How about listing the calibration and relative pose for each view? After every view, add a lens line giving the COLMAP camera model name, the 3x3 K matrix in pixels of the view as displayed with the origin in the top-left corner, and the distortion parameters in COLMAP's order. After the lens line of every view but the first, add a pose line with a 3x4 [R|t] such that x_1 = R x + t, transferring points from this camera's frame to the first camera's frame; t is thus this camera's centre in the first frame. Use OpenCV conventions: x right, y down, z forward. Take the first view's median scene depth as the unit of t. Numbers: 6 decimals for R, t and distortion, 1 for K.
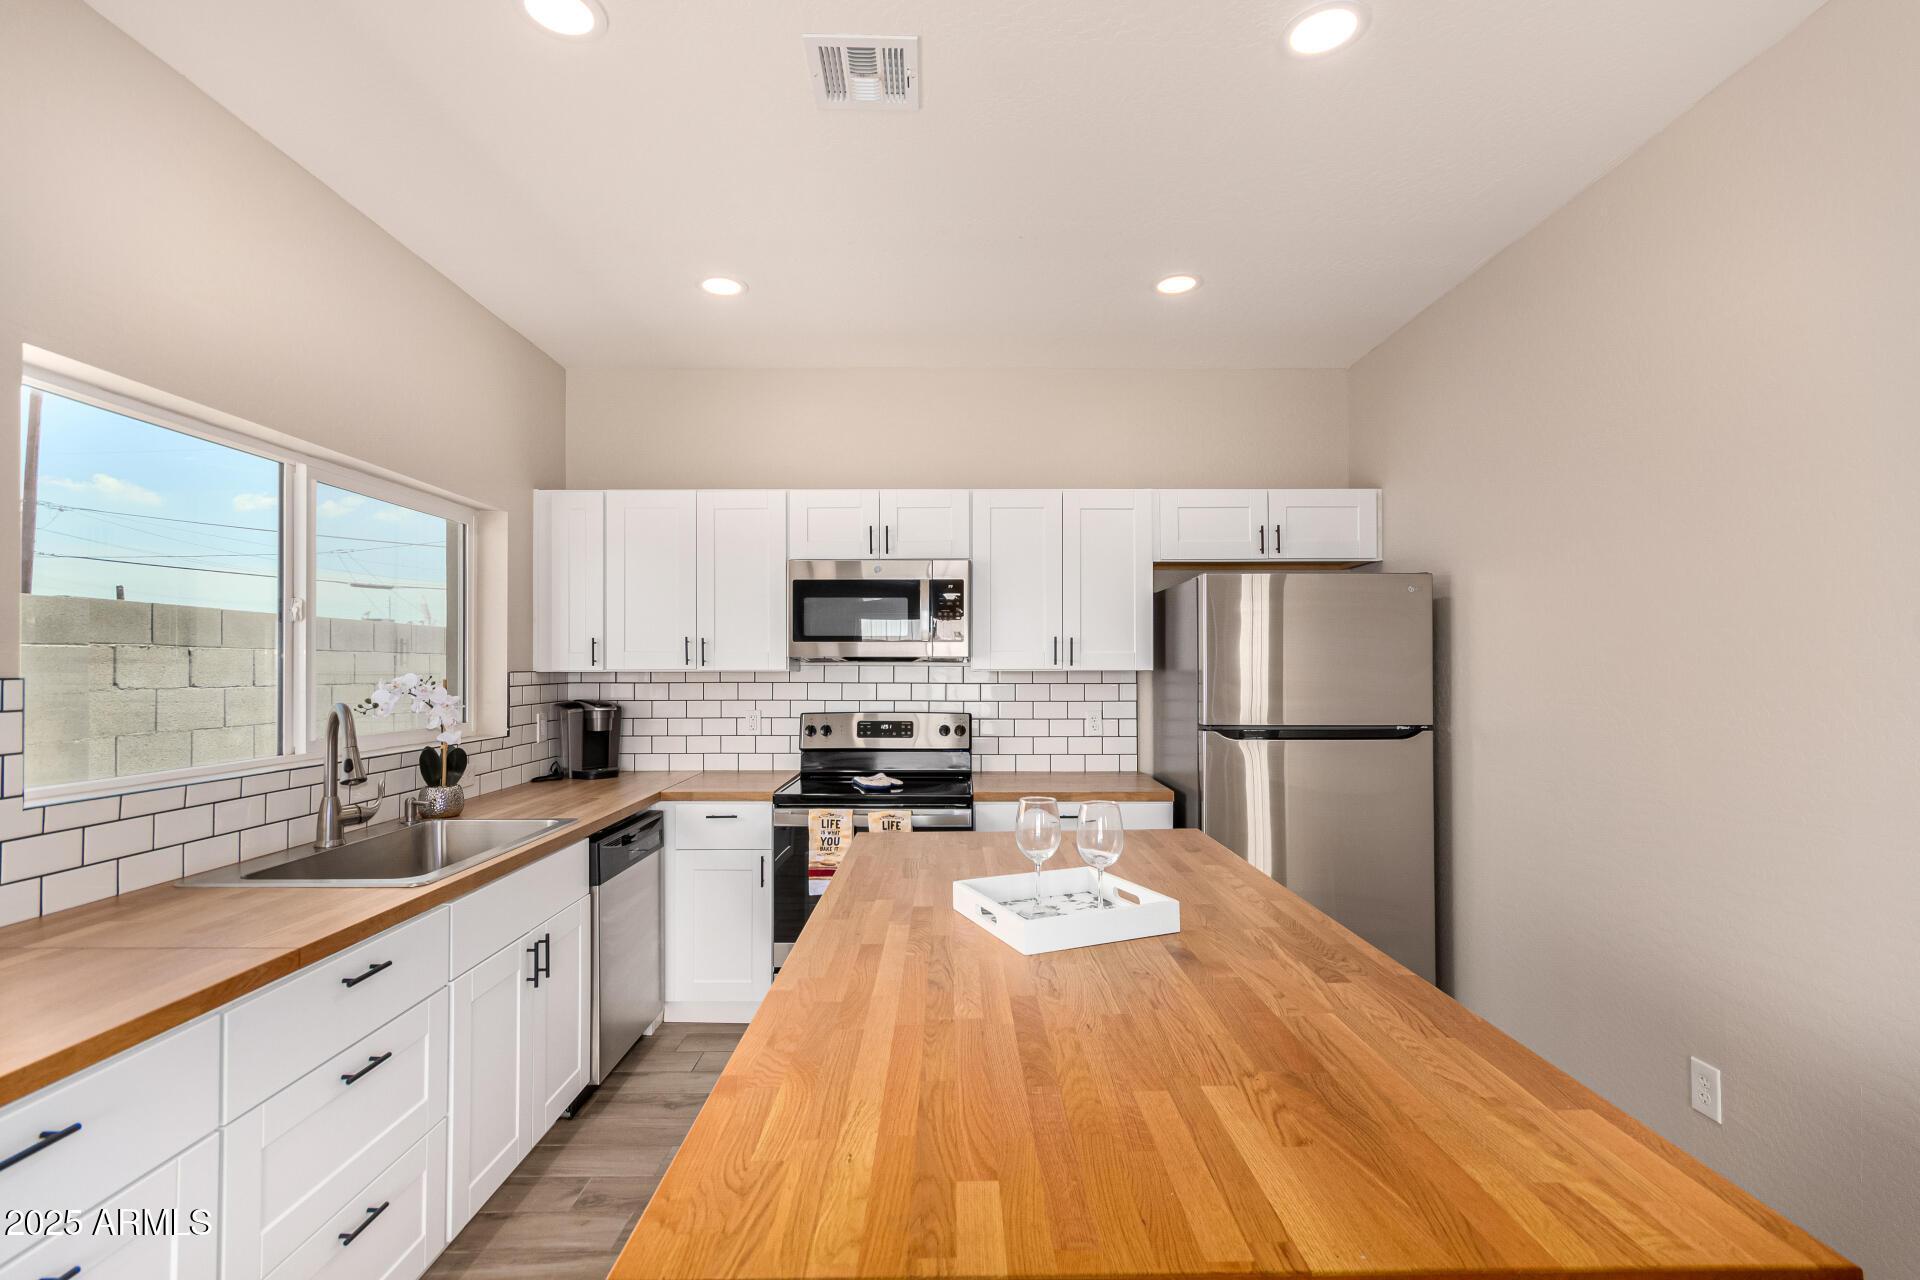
lens RADIAL K [[882.4, 0, 955.0], [0, 882.4, 655.6], [0, 0, 1]] dist [-0.003089, 0.002660]
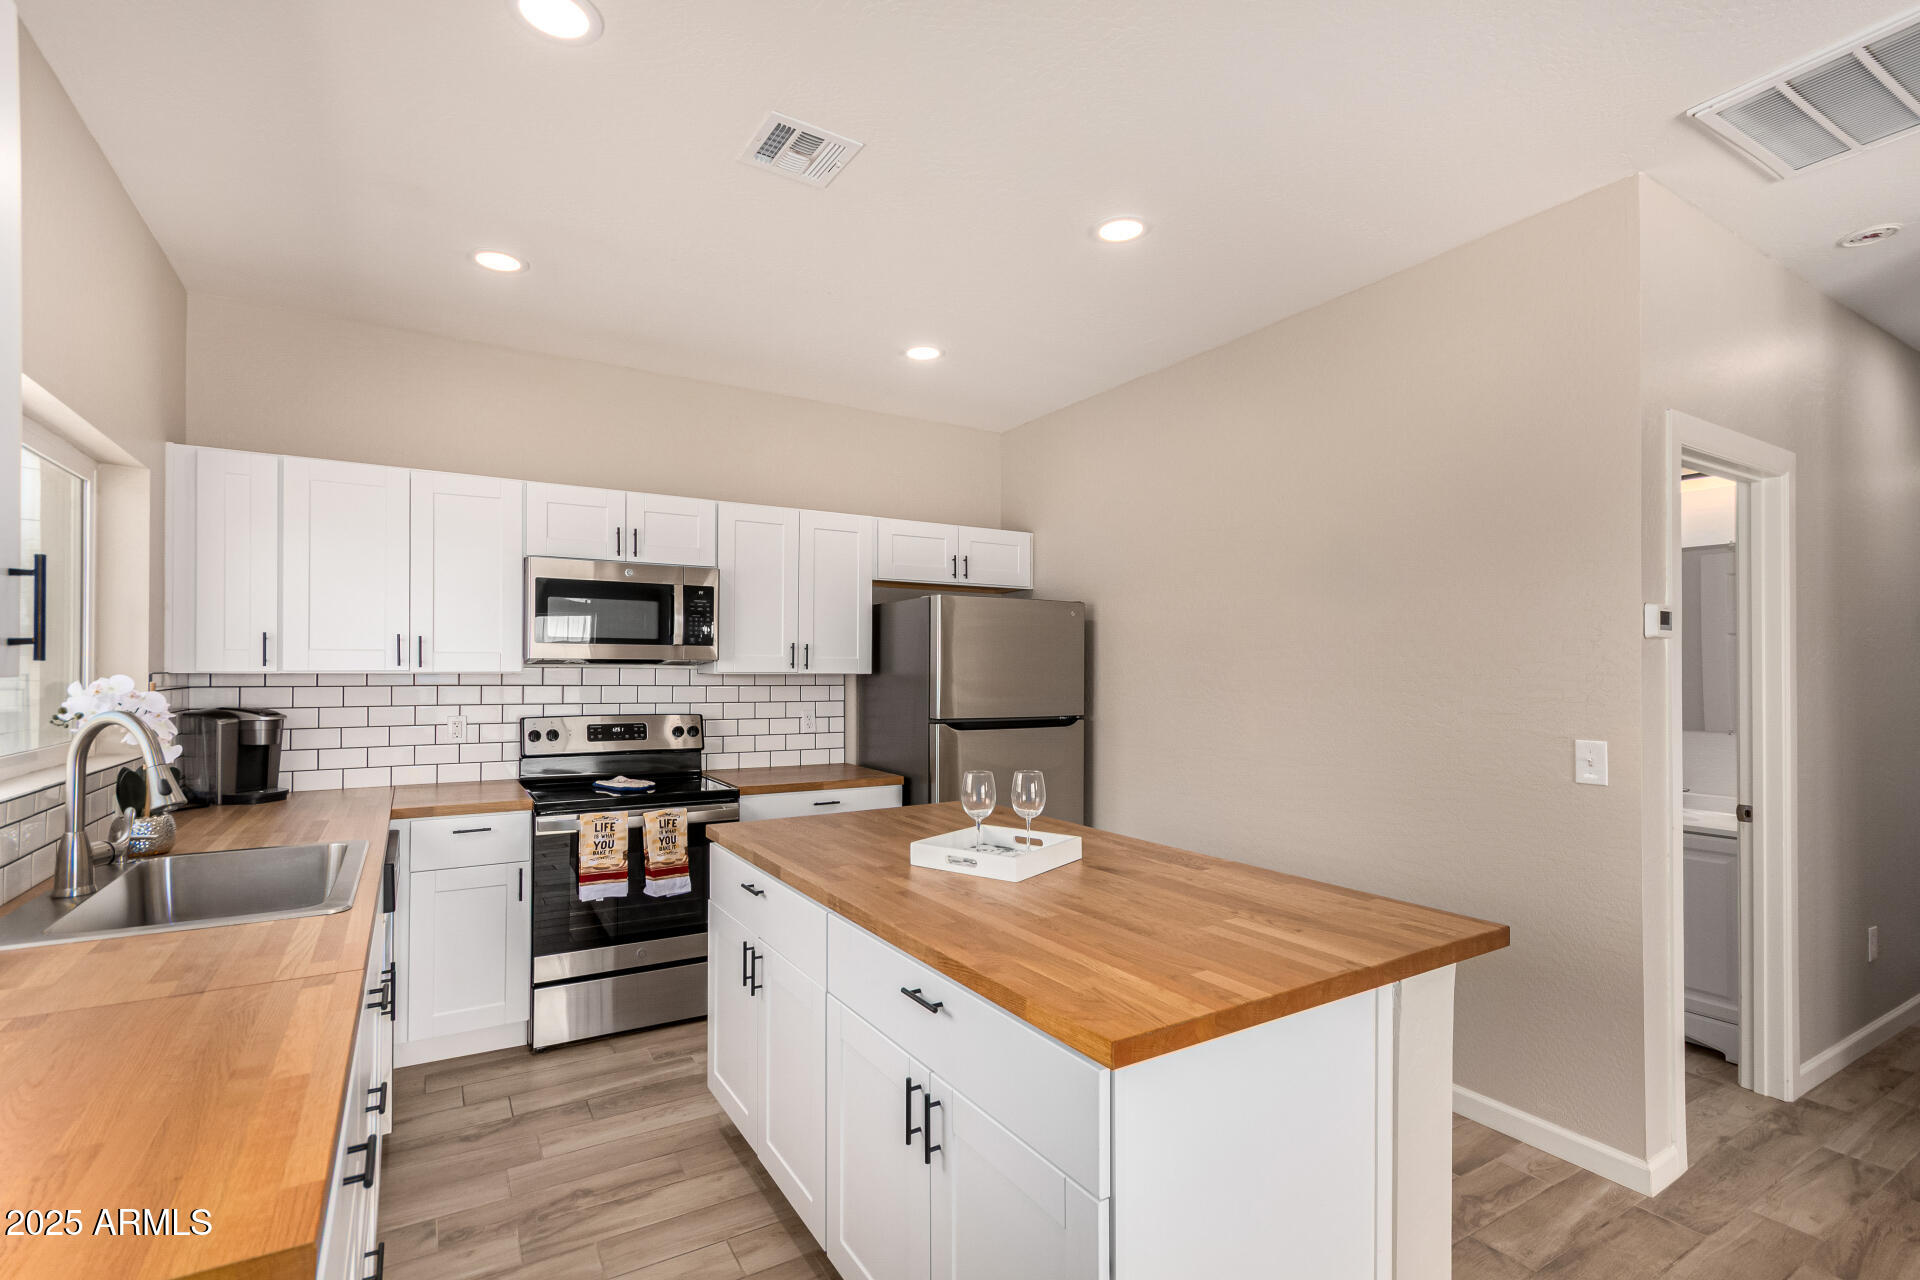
lens RADIAL K [[886.3, 0, 956.8], [0, 886.3, 667.6], [0, 0, 1]] dist [-0.000329, 0.003292]
pose [[0.853136, 0.006951, 0.521642, -0.297352], [-0.012559, 0.999895, 0.007215, -0.001263], [-0.521538, -0.012706, 0.853134, -0.051446]]
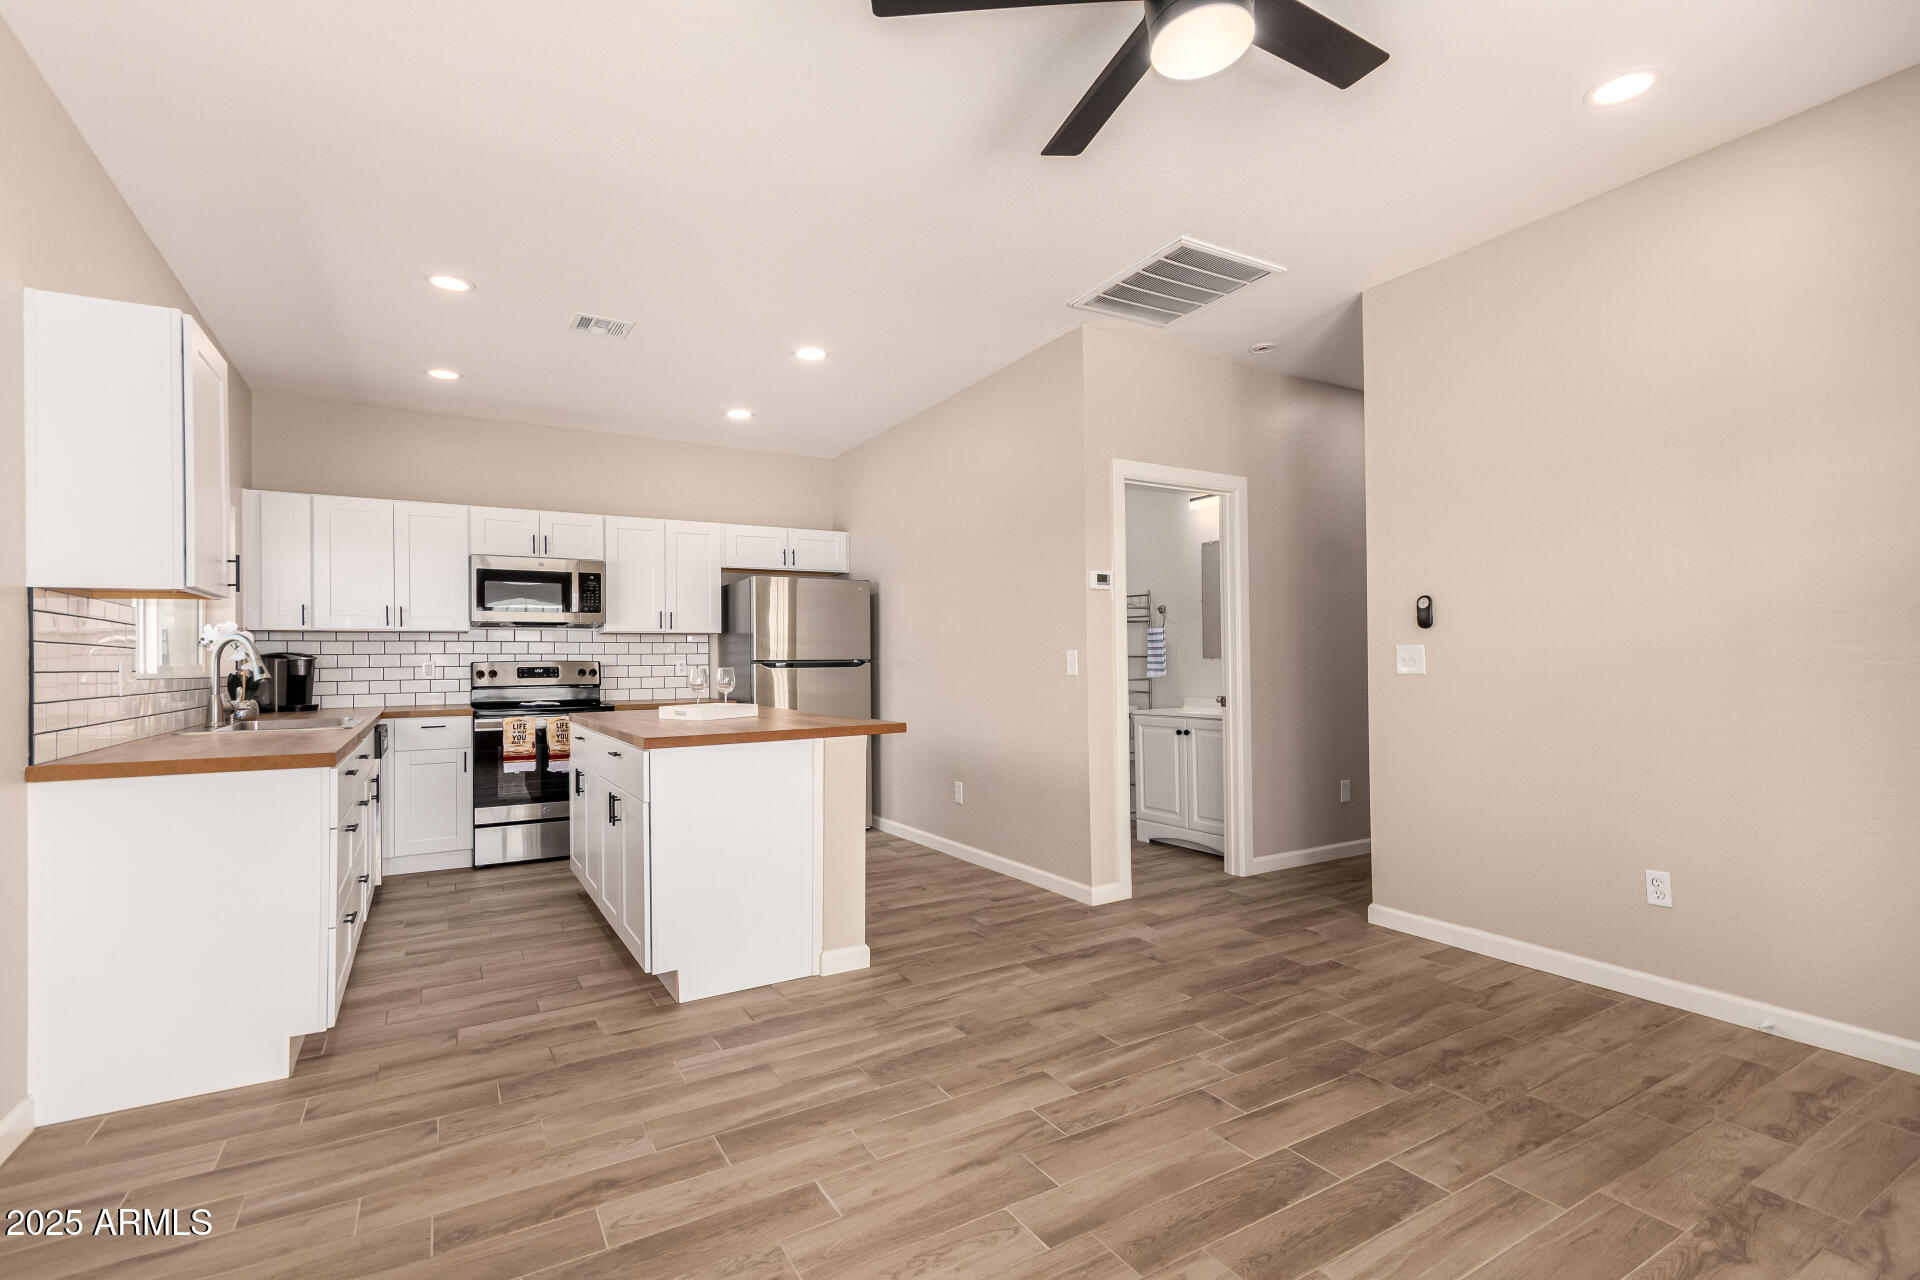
lens RADIAL K [[886.3, 0, 965.1], [0, 886.3, 653.8], [0, 0, 1]] dist [-0.000329, 0.003292]
pose [[0.857062, -0.003370, 0.515202, -0.249656], [0.003840, 0.999993, 0.000152, 0.059598], [-0.515198, 0.001848, 0.857069, -0.684662]]
